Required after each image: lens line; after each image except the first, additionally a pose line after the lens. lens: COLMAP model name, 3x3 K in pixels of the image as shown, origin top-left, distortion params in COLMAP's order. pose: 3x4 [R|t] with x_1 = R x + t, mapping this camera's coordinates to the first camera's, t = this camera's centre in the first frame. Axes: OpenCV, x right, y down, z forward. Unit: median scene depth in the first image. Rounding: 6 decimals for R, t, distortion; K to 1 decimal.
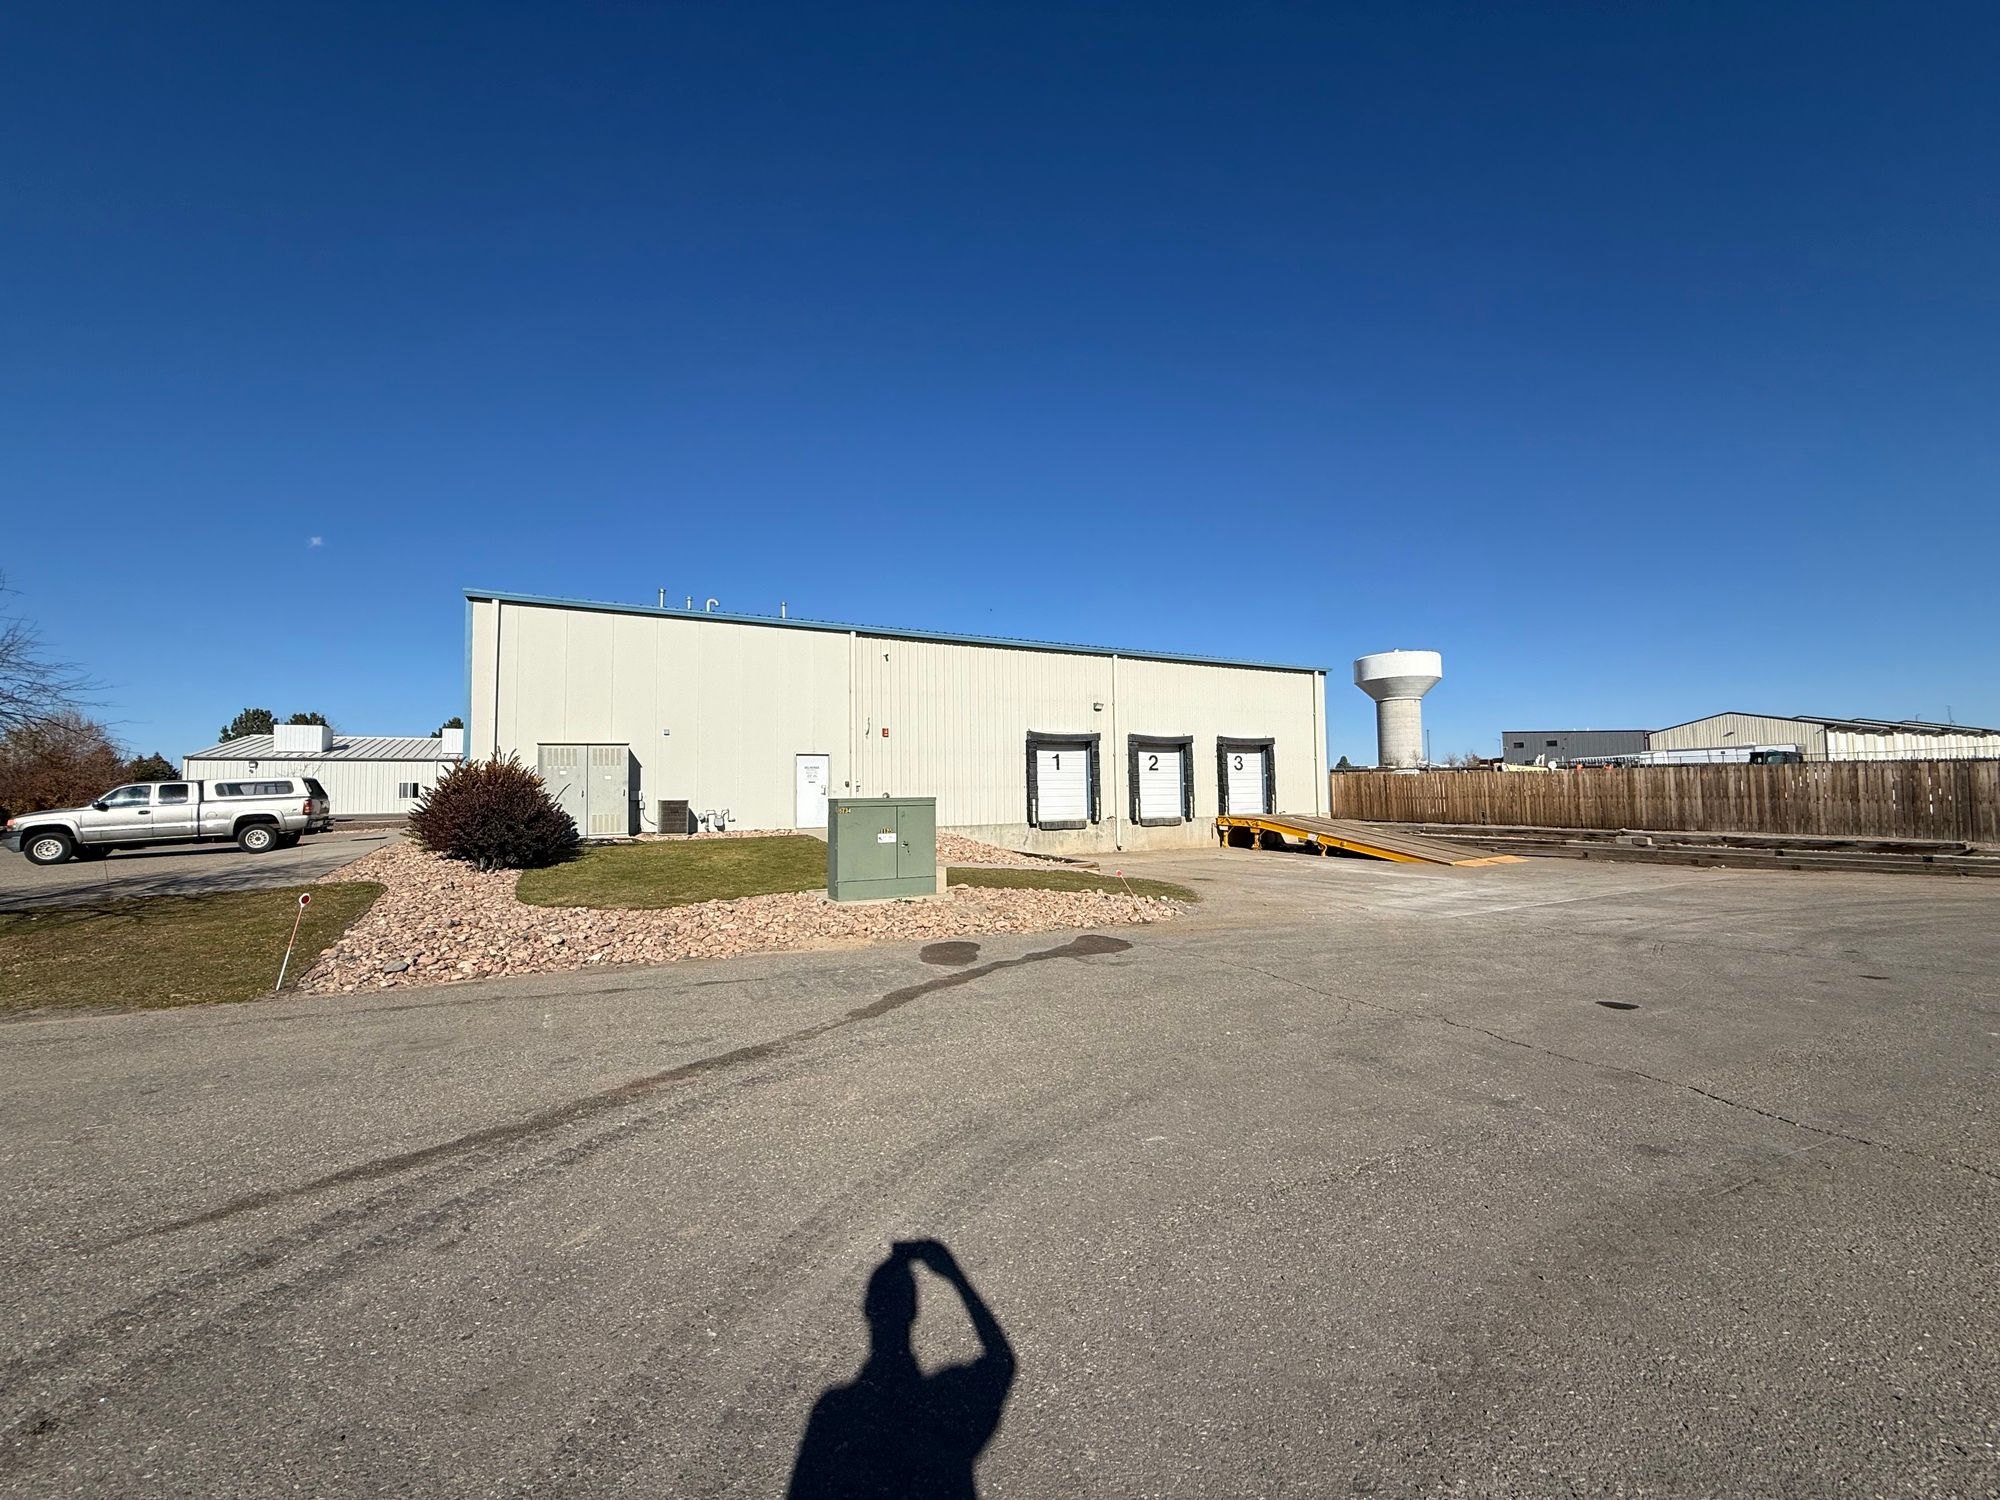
lens RADIAL K [[802.3, 0, 1000.0], [0, 802.3, 750.0], [0, 0, 1]] dist [-0.026935, 0.012808]
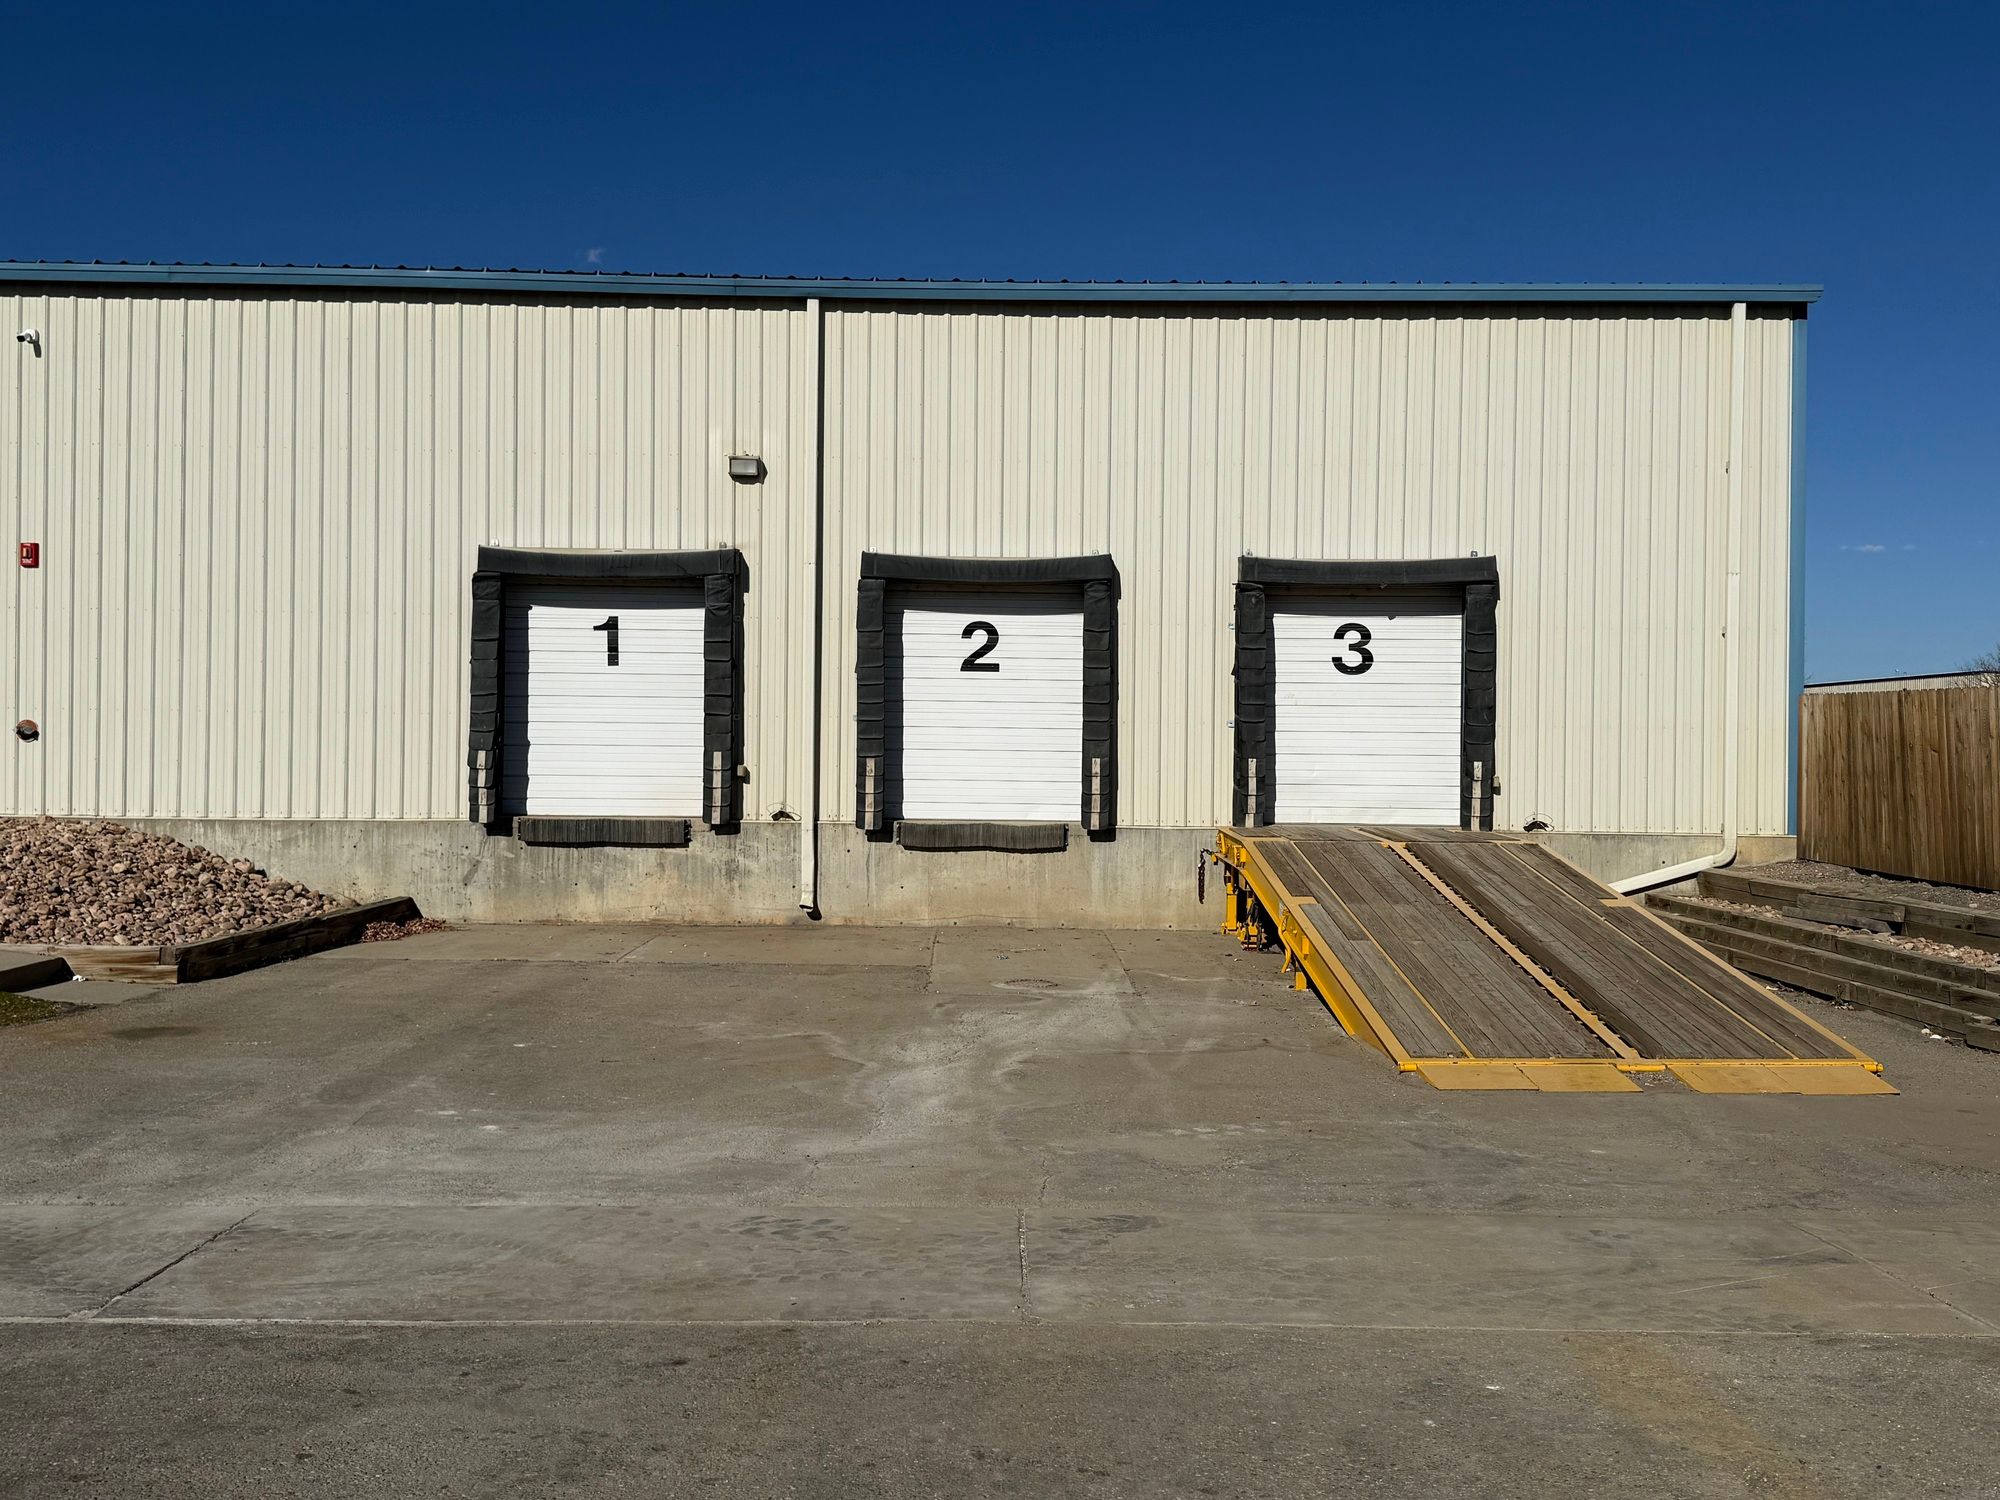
lens RADIAL K [[2016.4, 0, 1000.0], [0, 2016.4, 750.0], [0, 0, 1]] dist [0.104260, 0.002888]
pose [[0.888978, 0.025533, -0.457237, 0.580499], [0.001999, 0.998219, 0.059628, 0.009969], [0.457945, -0.053922, 0.887344, 0.323383]]
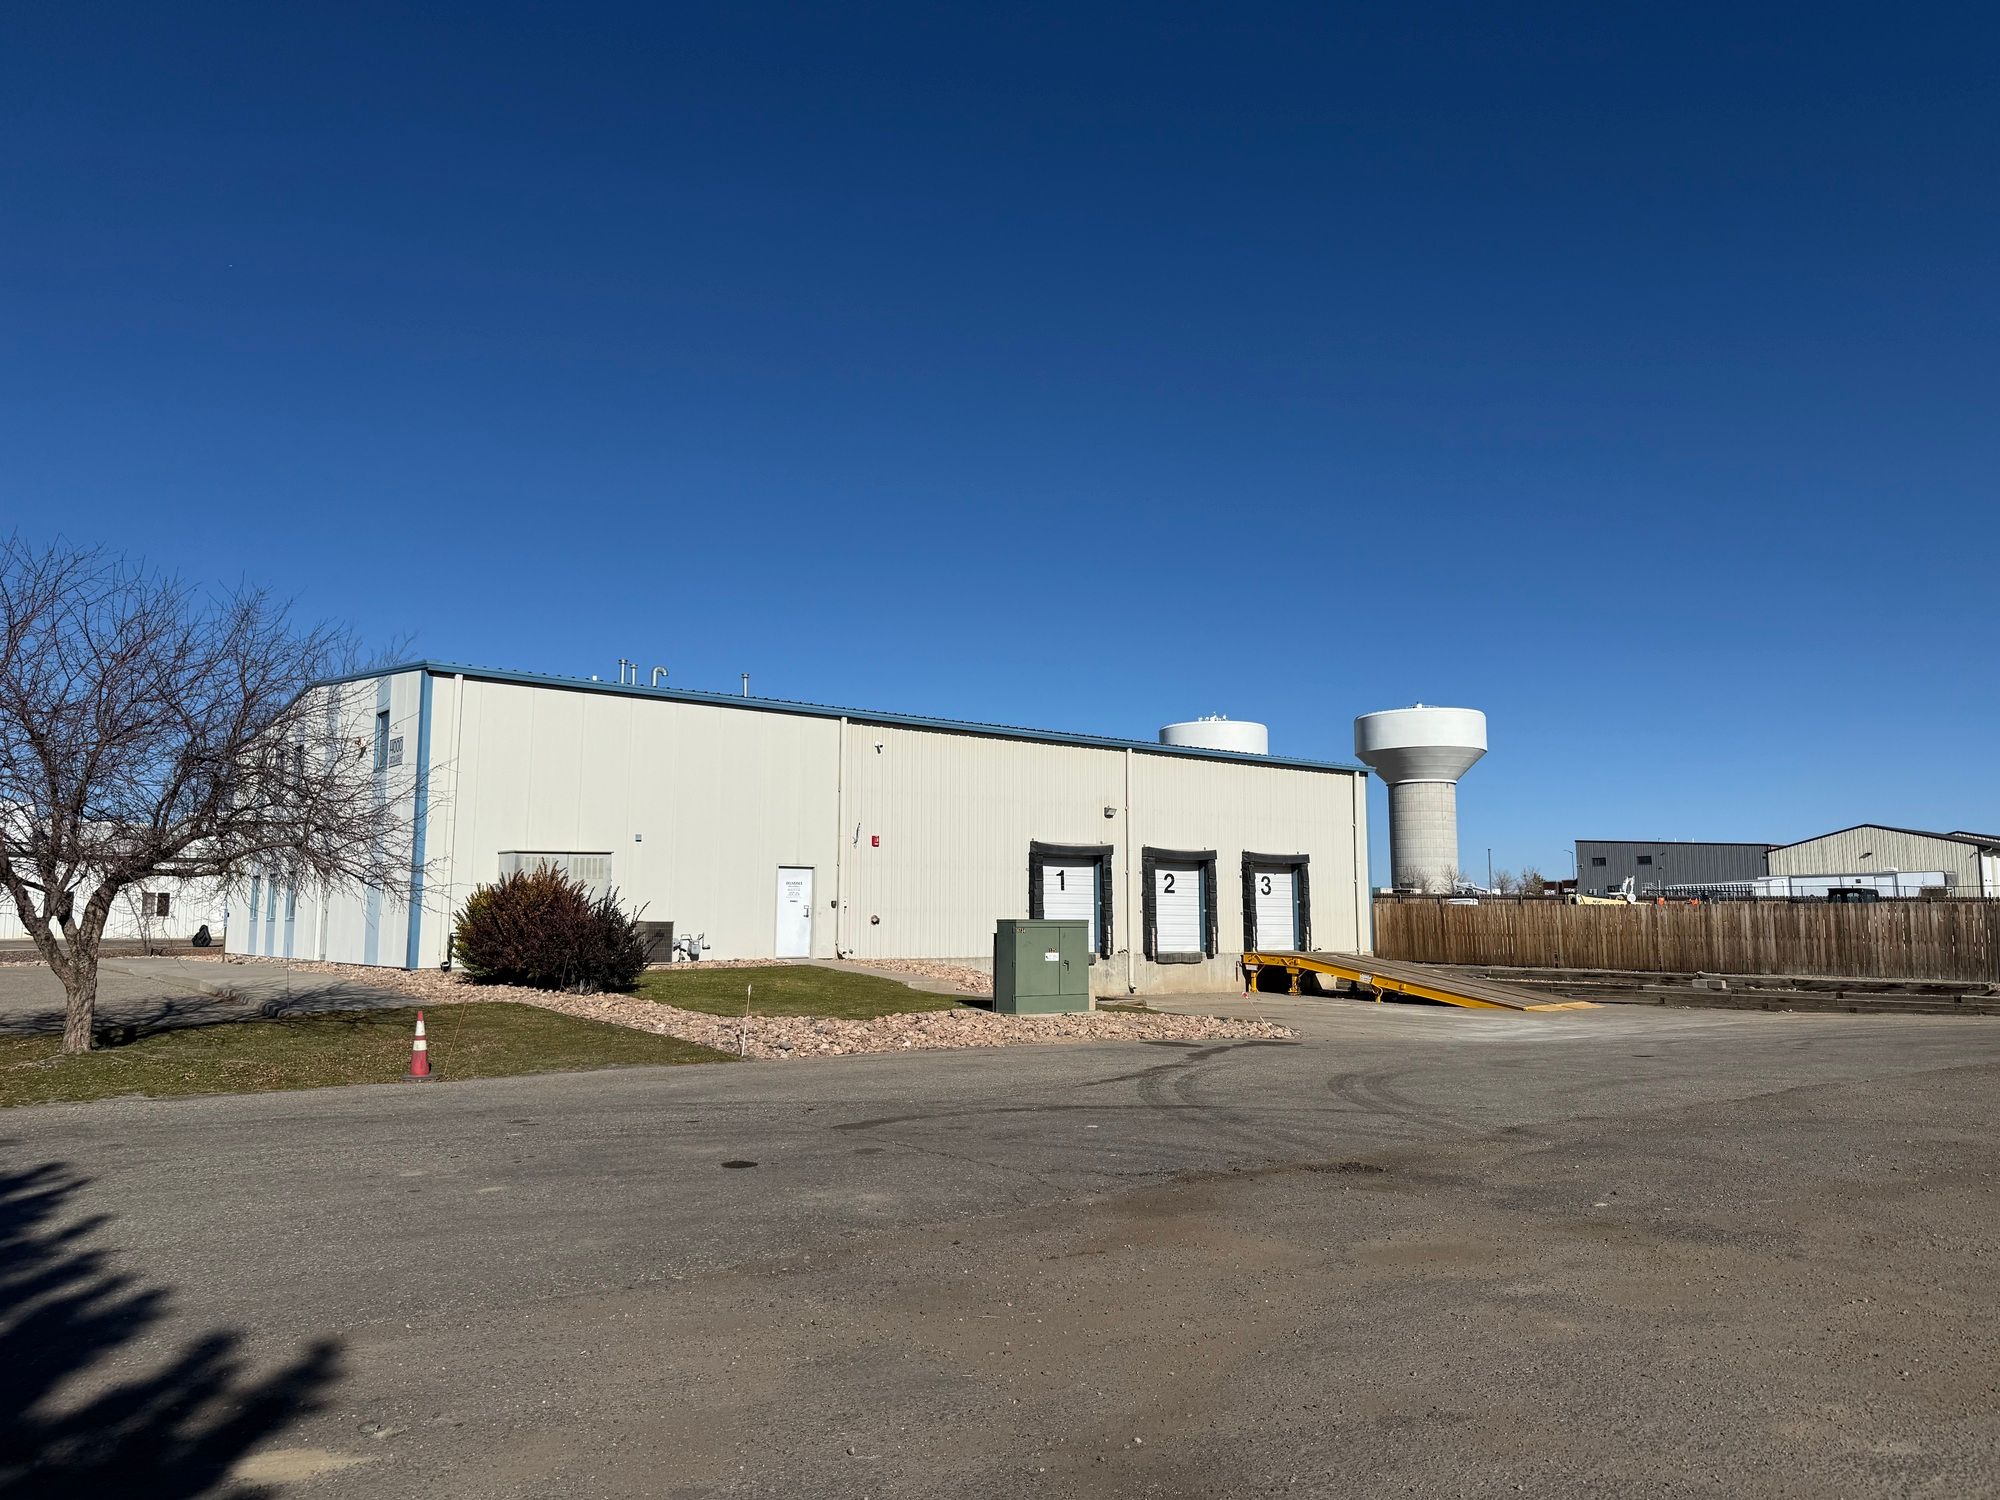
lens RADIAL K [[1399.7, 0, 1002.3], [0, 1399.7, 700.9], [0, 0, 1]] dist [0.036033, -0.042796]
pose [[0.983911, 0.043217, 0.173351, -0.233714], [-0.025083, 0.994106, -0.105467, -0.014170], [-0.176888, 0.099422, 0.979197, -0.376715]]
